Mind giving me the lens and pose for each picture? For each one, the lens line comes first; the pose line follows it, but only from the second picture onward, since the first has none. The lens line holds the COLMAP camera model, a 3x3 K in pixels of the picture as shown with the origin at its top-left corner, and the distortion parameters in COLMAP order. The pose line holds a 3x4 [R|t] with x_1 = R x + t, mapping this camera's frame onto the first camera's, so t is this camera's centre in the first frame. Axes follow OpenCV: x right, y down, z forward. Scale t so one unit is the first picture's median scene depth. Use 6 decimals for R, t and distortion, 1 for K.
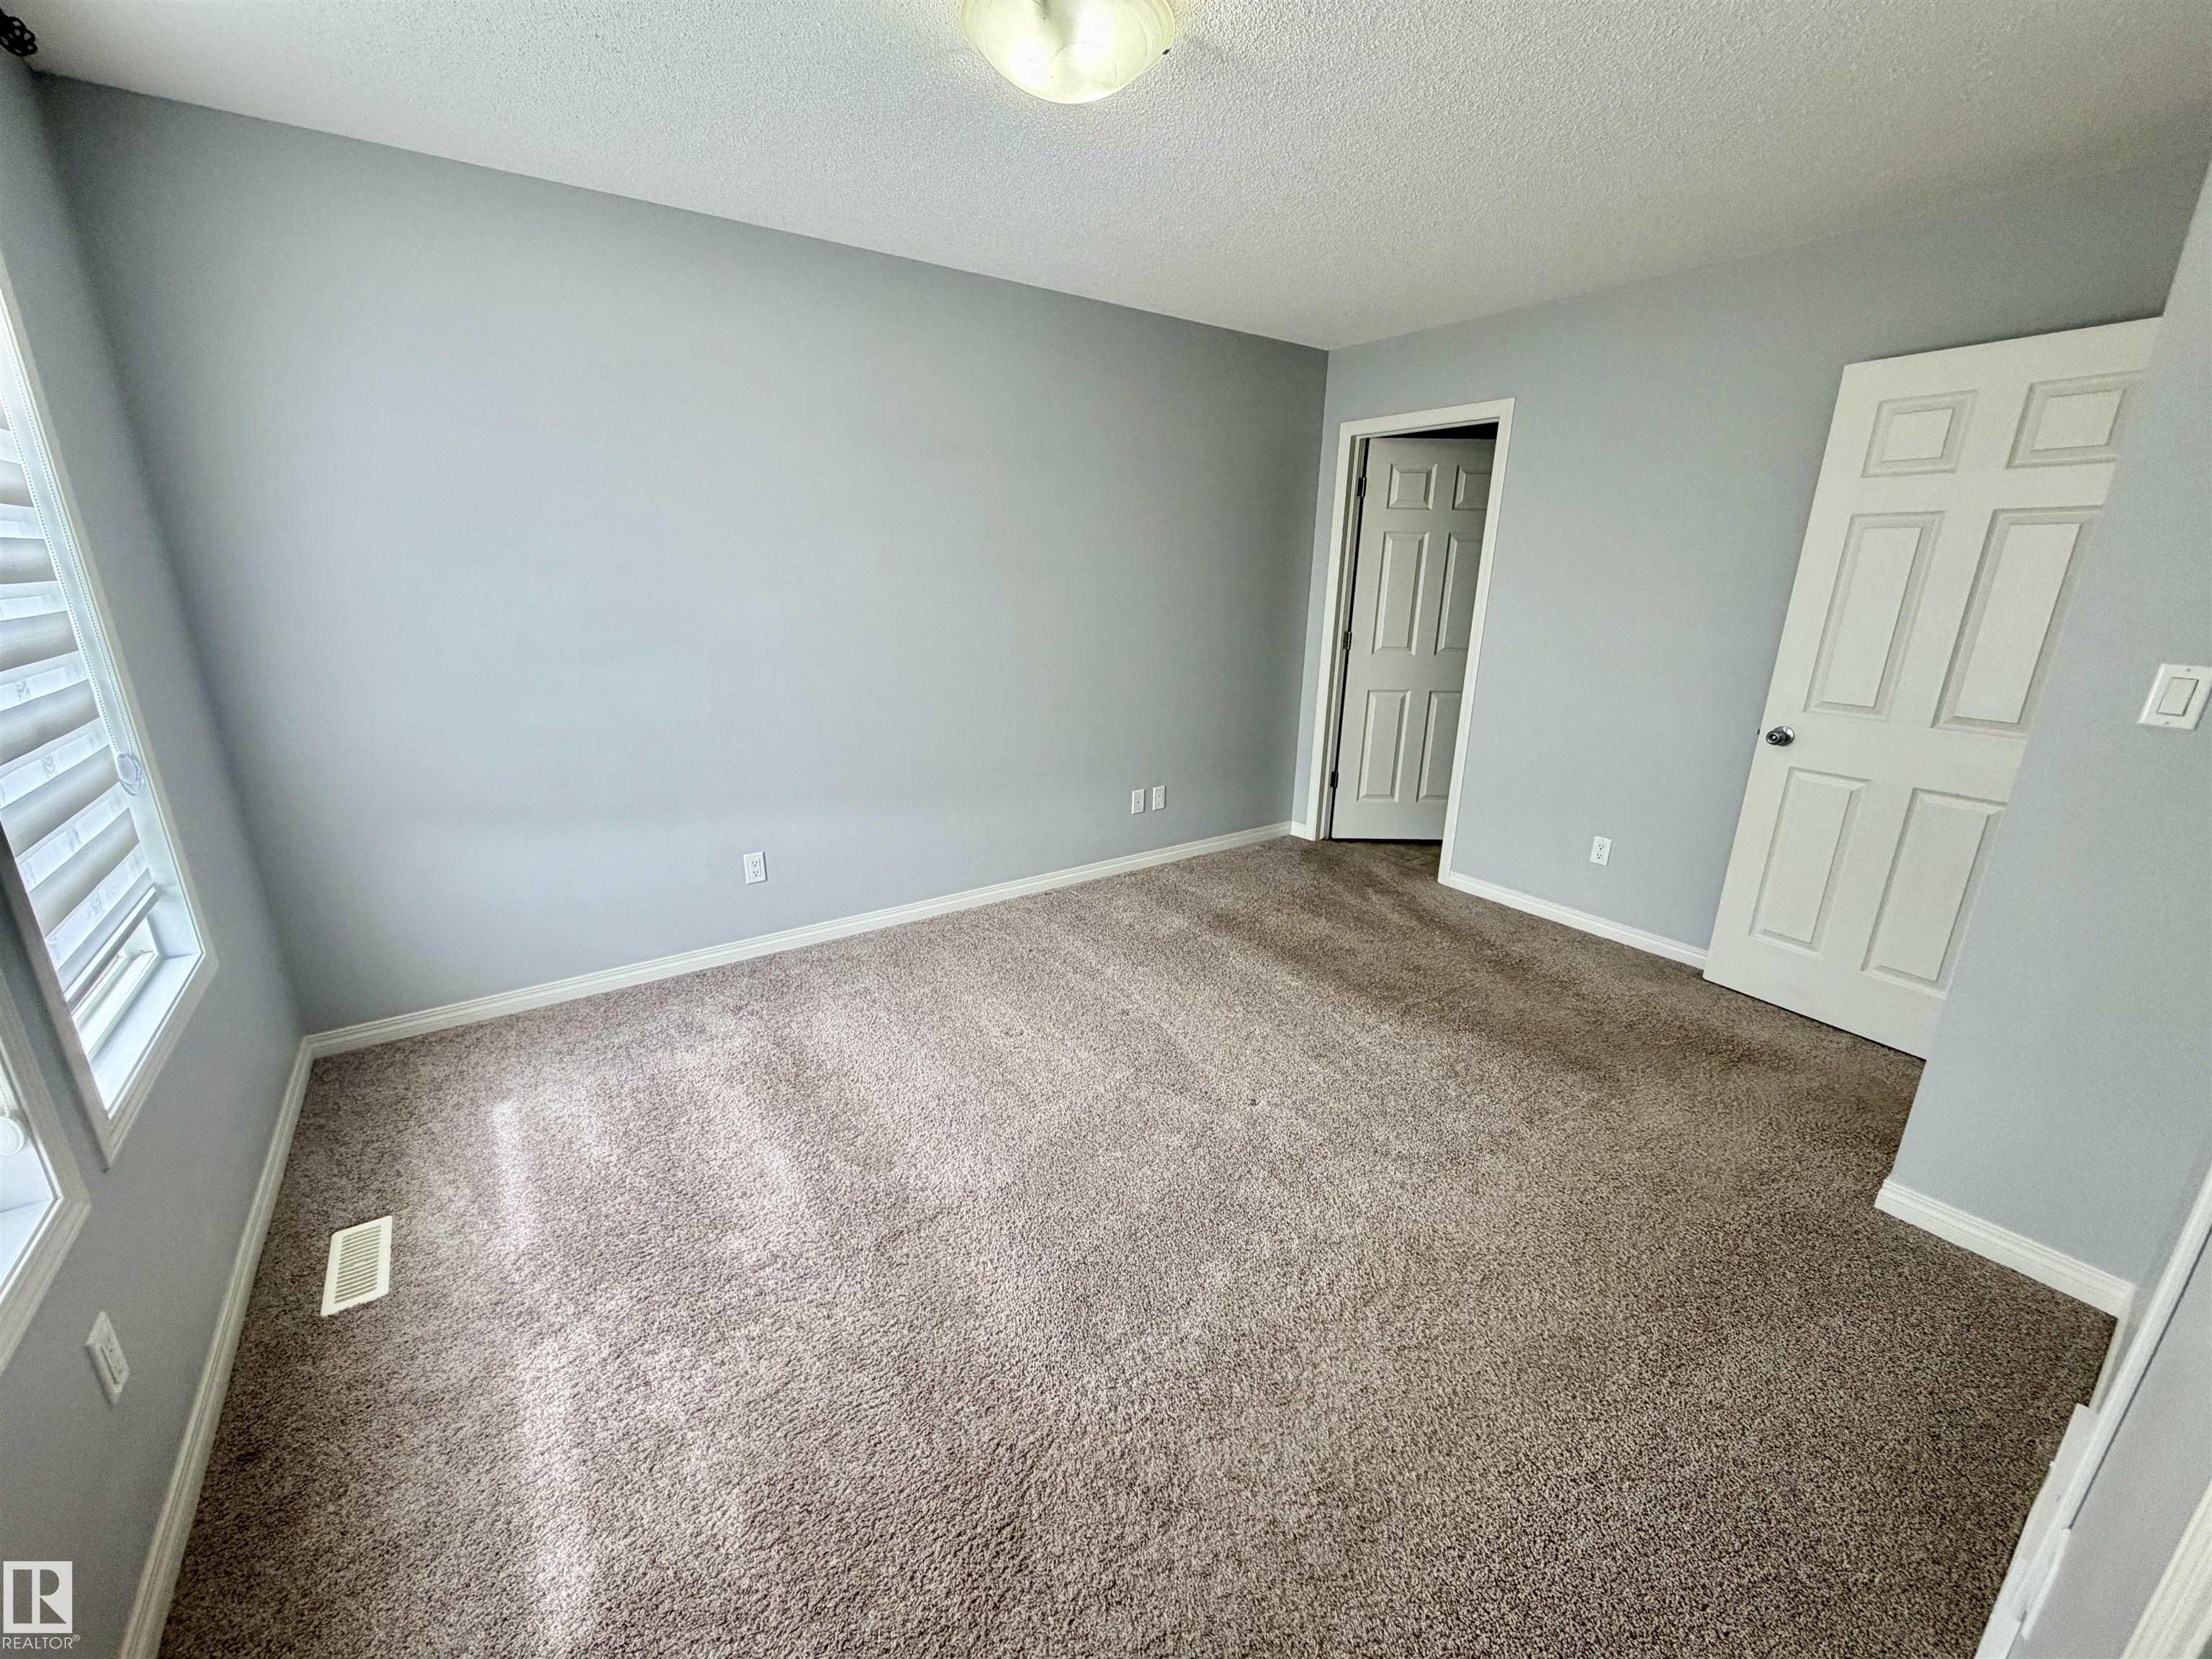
lens RADIAL K [[881.5, 0, 1098.7], [0, 881.5, 834.3], [0, 0, 1]] dist [0.000327, -0.000014]
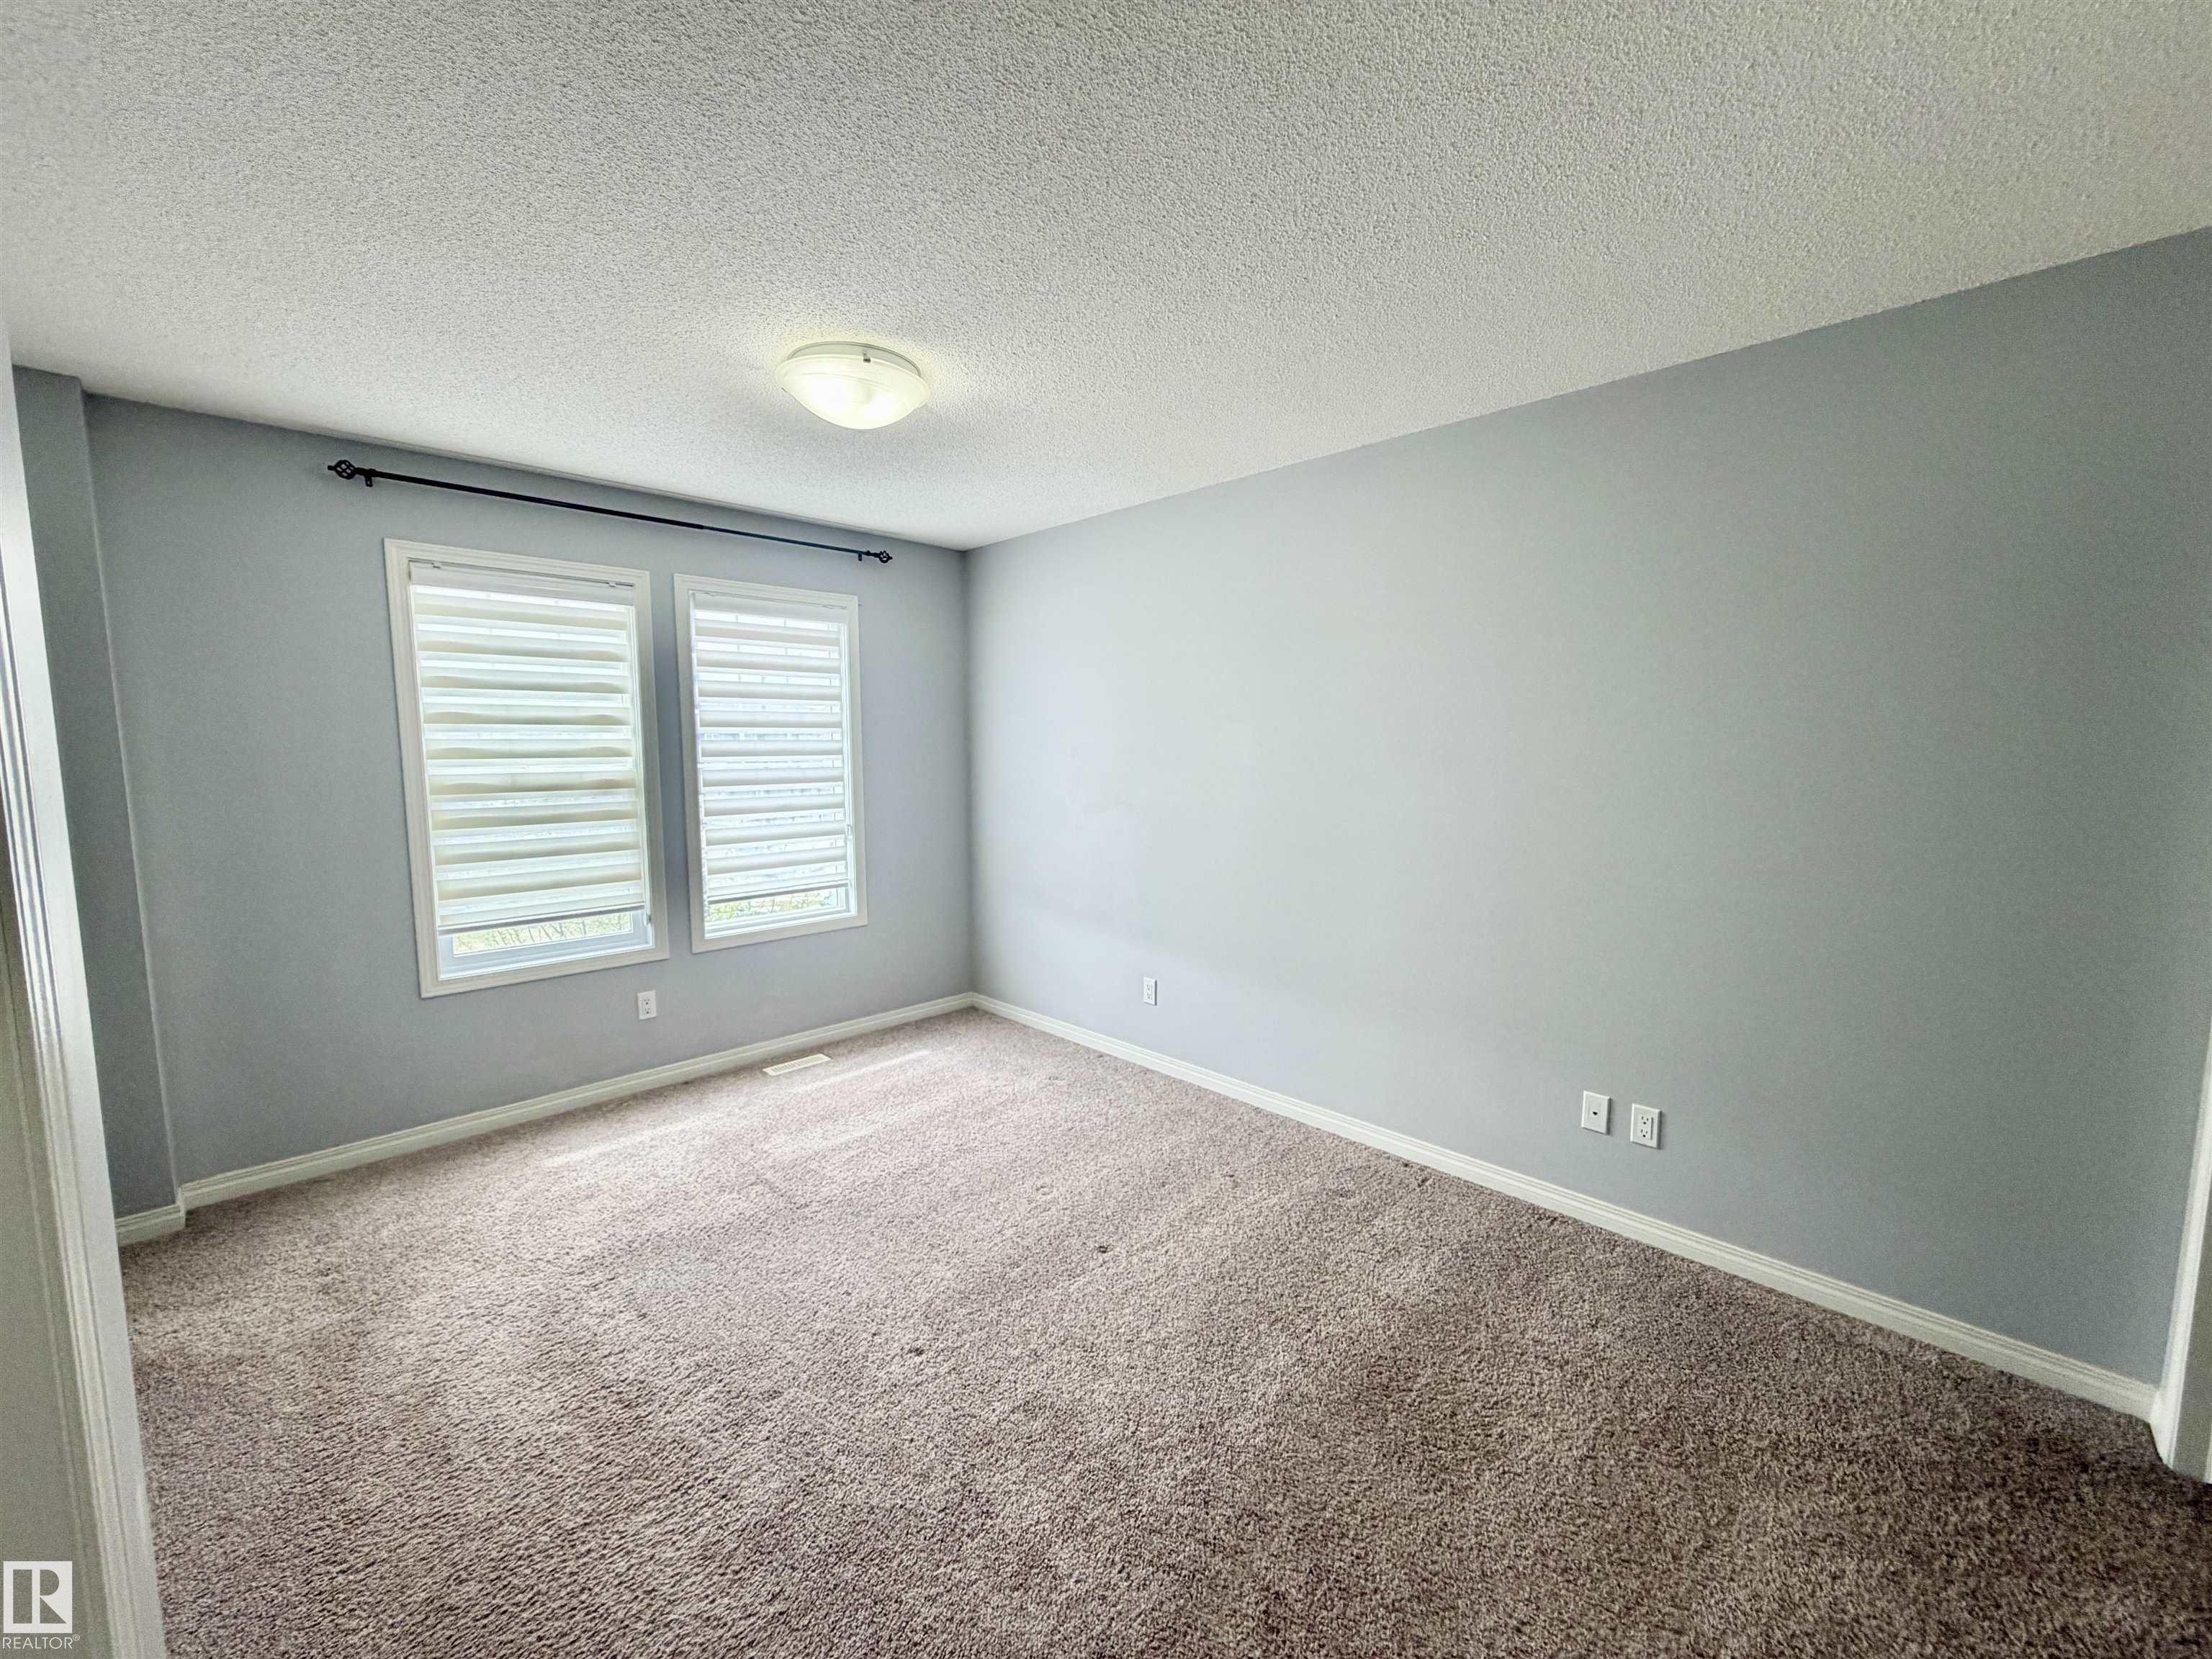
lens RADIAL K [[881.5, 0, 1098.7], [0, 881.5, 834.3], [0, 0, 1]] dist [0.000327, -0.000014]
pose [[0.159485, 0.094252, -0.982691, 1.050463], [-0.283896, 0.957761, 0.045786, -0.277839], [0.945499, 0.271680, 0.179506, 0.929699]]
